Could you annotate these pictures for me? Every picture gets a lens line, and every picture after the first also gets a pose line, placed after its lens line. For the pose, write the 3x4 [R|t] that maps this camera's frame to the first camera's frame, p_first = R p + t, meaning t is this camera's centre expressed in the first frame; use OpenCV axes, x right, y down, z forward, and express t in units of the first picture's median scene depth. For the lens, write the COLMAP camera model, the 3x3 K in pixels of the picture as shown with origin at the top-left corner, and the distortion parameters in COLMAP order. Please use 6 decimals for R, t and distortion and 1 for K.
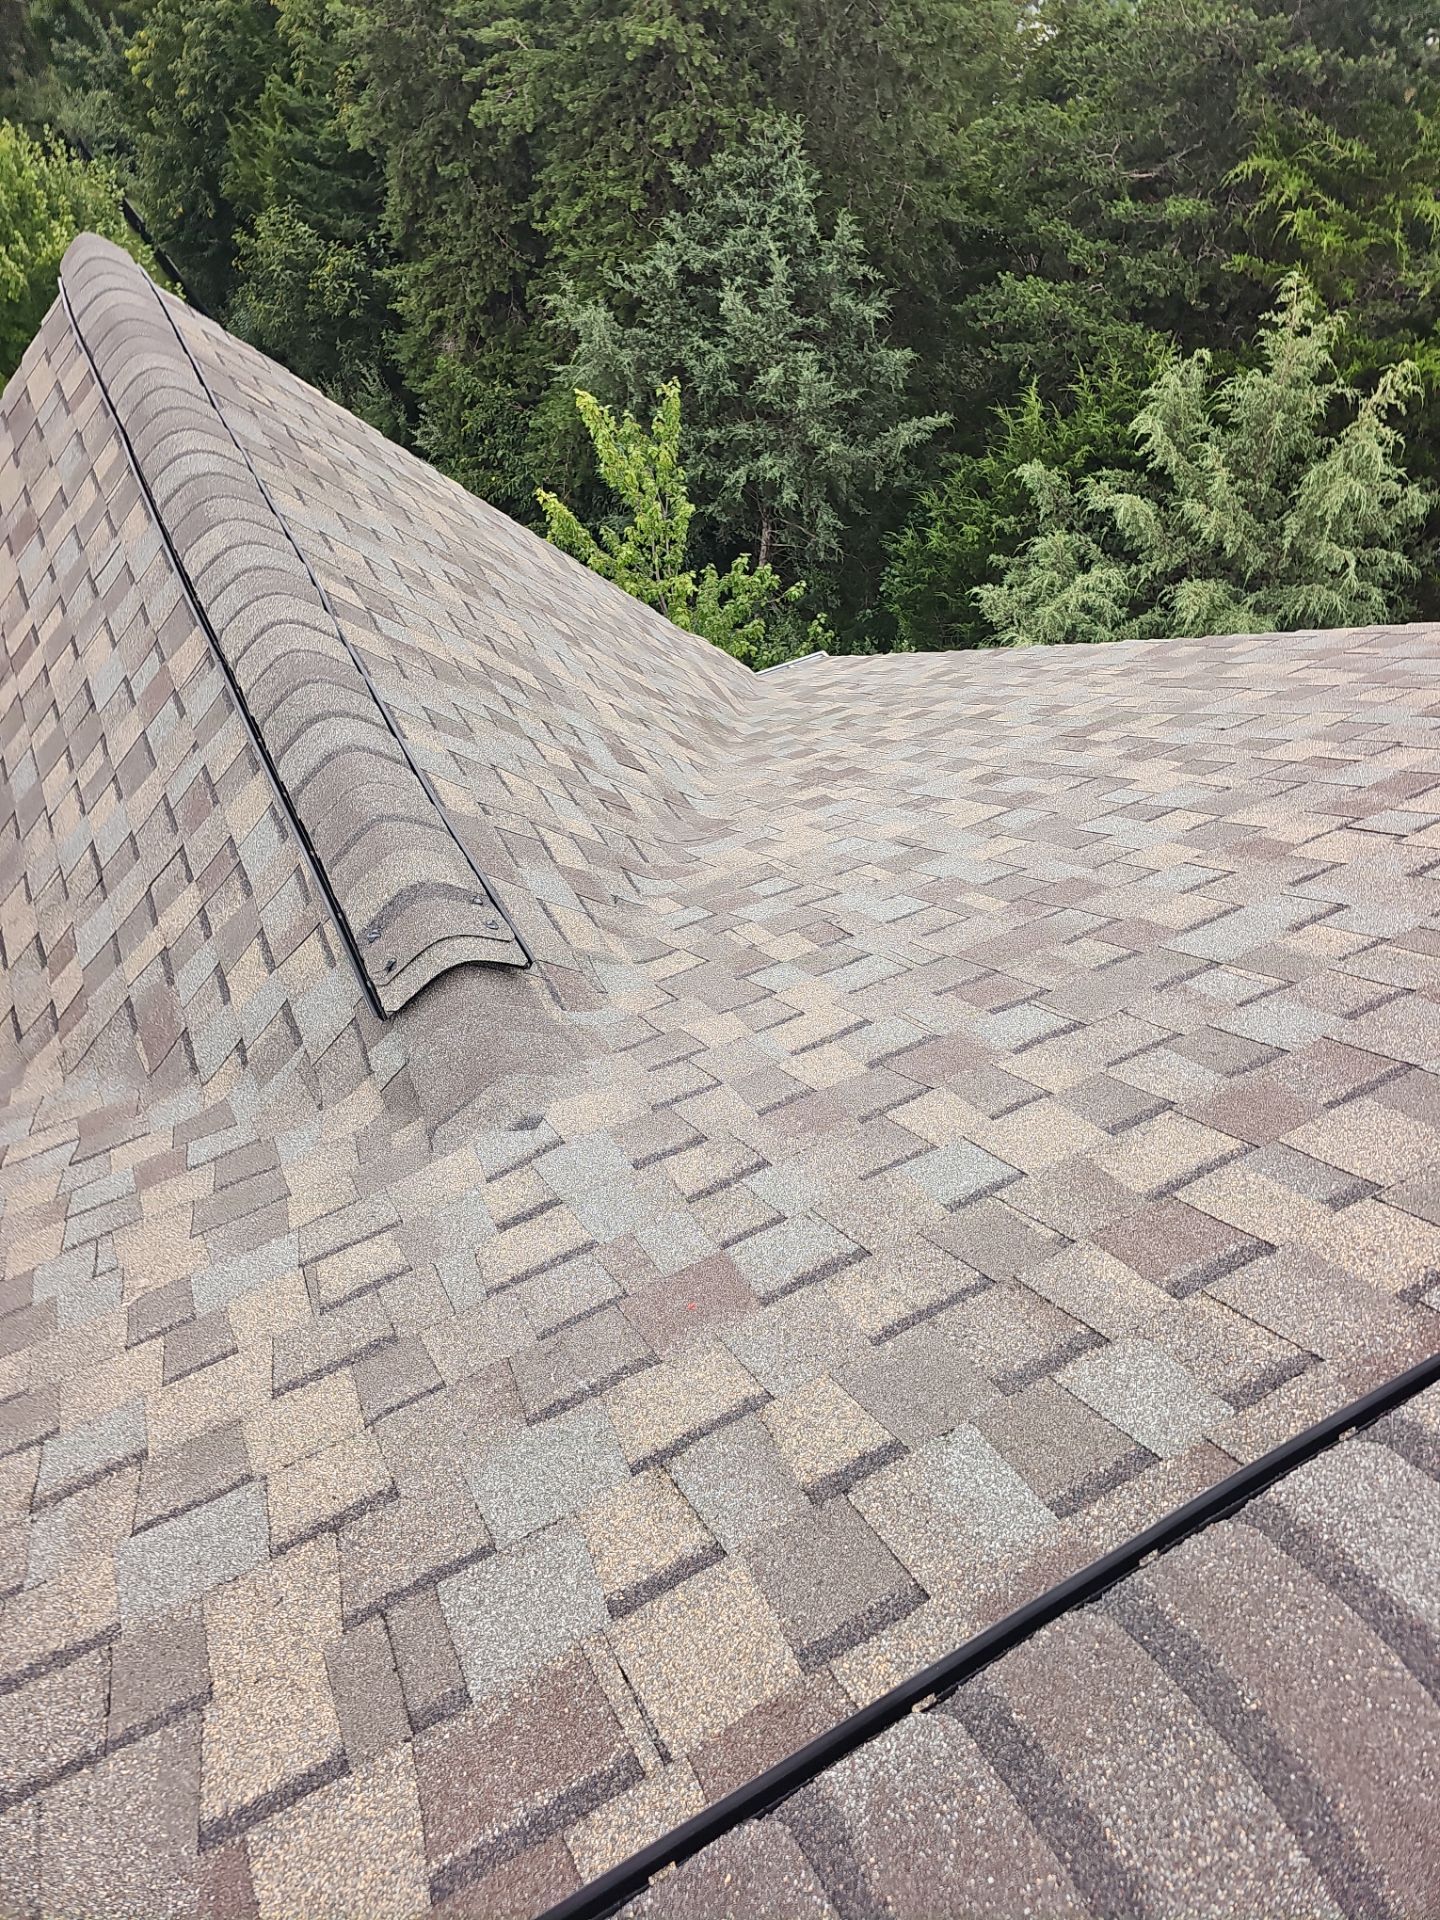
lens RADIAL K [[1252.2, 0, 721.4], [0, 1252.2, 923.1], [0, 0, 1]] dist [0.059299, -0.056719]
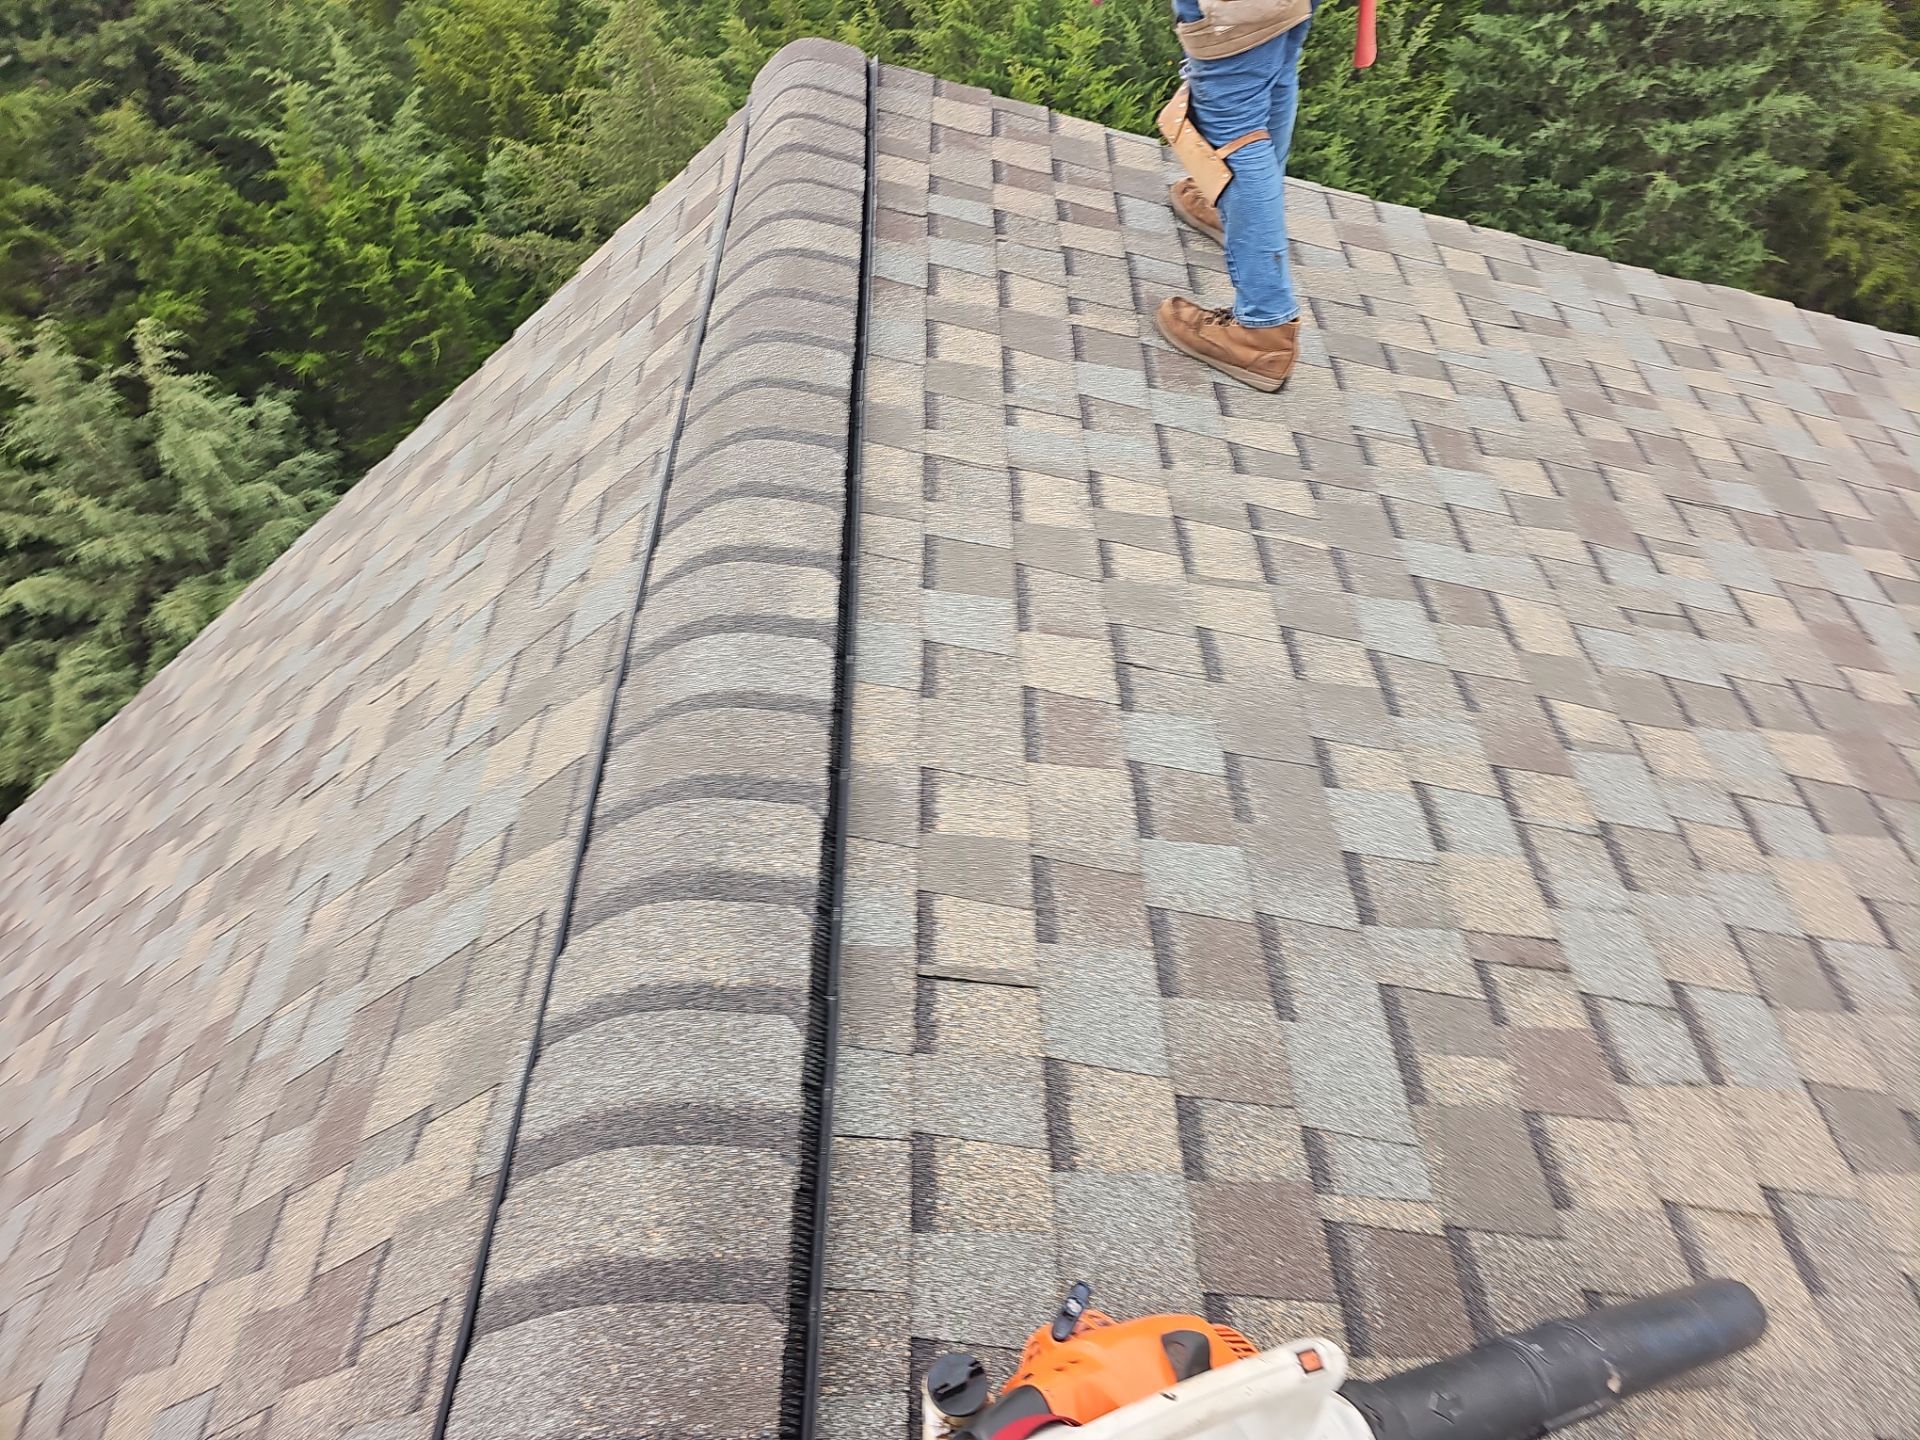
lens RADIAL K [[1252.2, 0, 981.2], [0, 1252.2, 687.3], [0, 0, 1]] dist [0.059299, -0.056719]
pose [[0.434577, -0.688027, 0.581173, 0.121905], [0.731757, 0.645927, 0.217509, 0.029427], [-0.525047, 0.330753, 0.784173, -0.092001]]
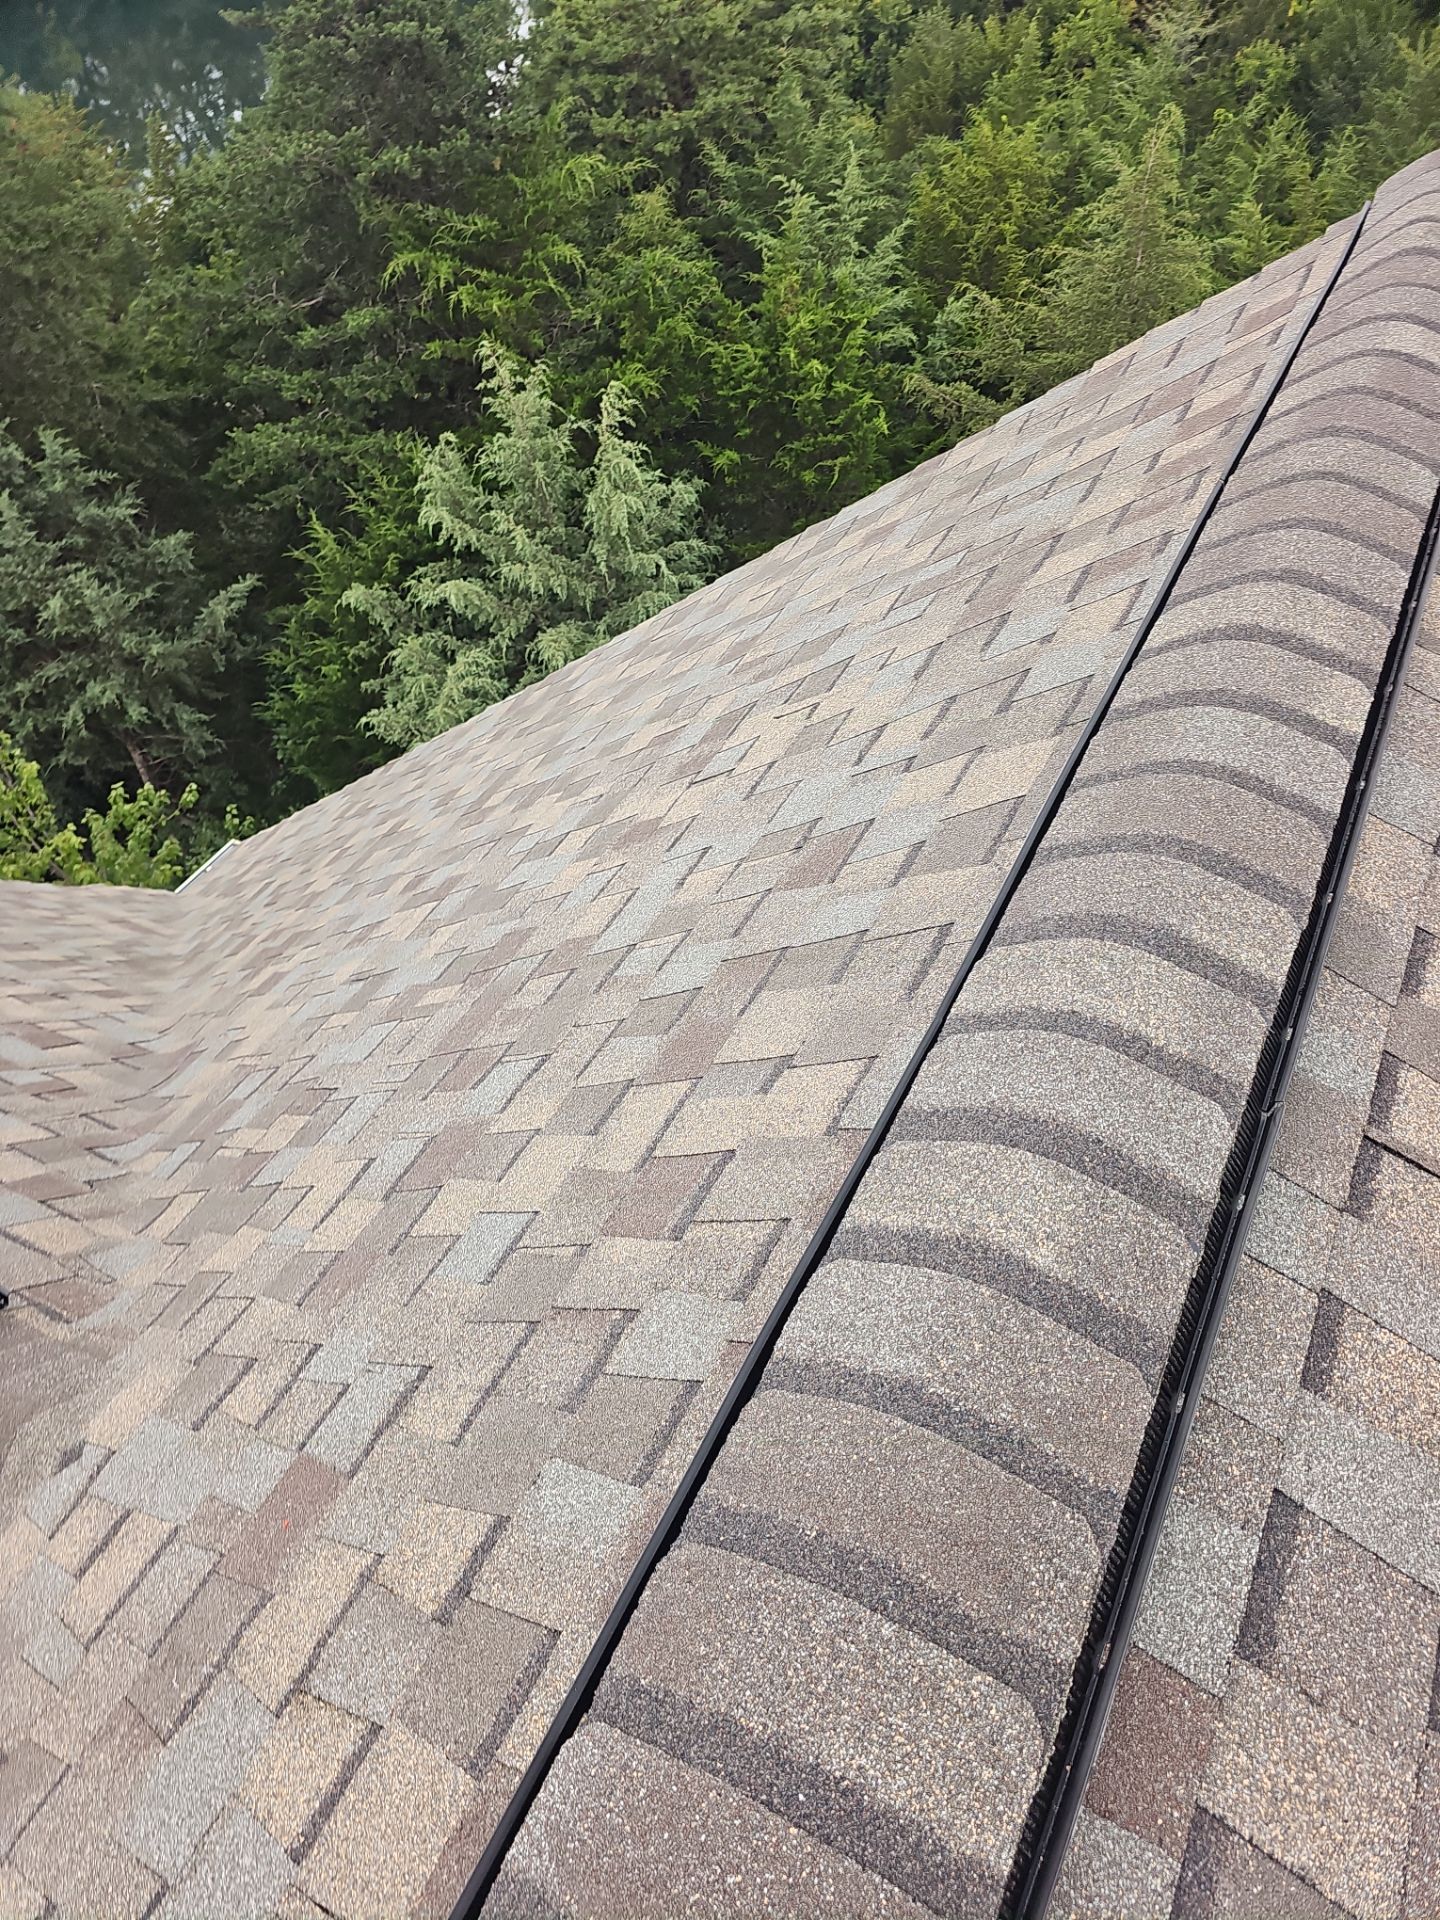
lens RADIAL K [[1252.2, 0, 707.3], [0, 1252.2, 970.4], [0, 0, 1]] dist [0.059299, -0.056719]
pose [[0.824402, -0.471482, 0.313155, 0.052113], [0.486523, 0.873021, 0.033605, 0.024243], [-0.289235, 0.124653, 0.949107, -0.018259]]
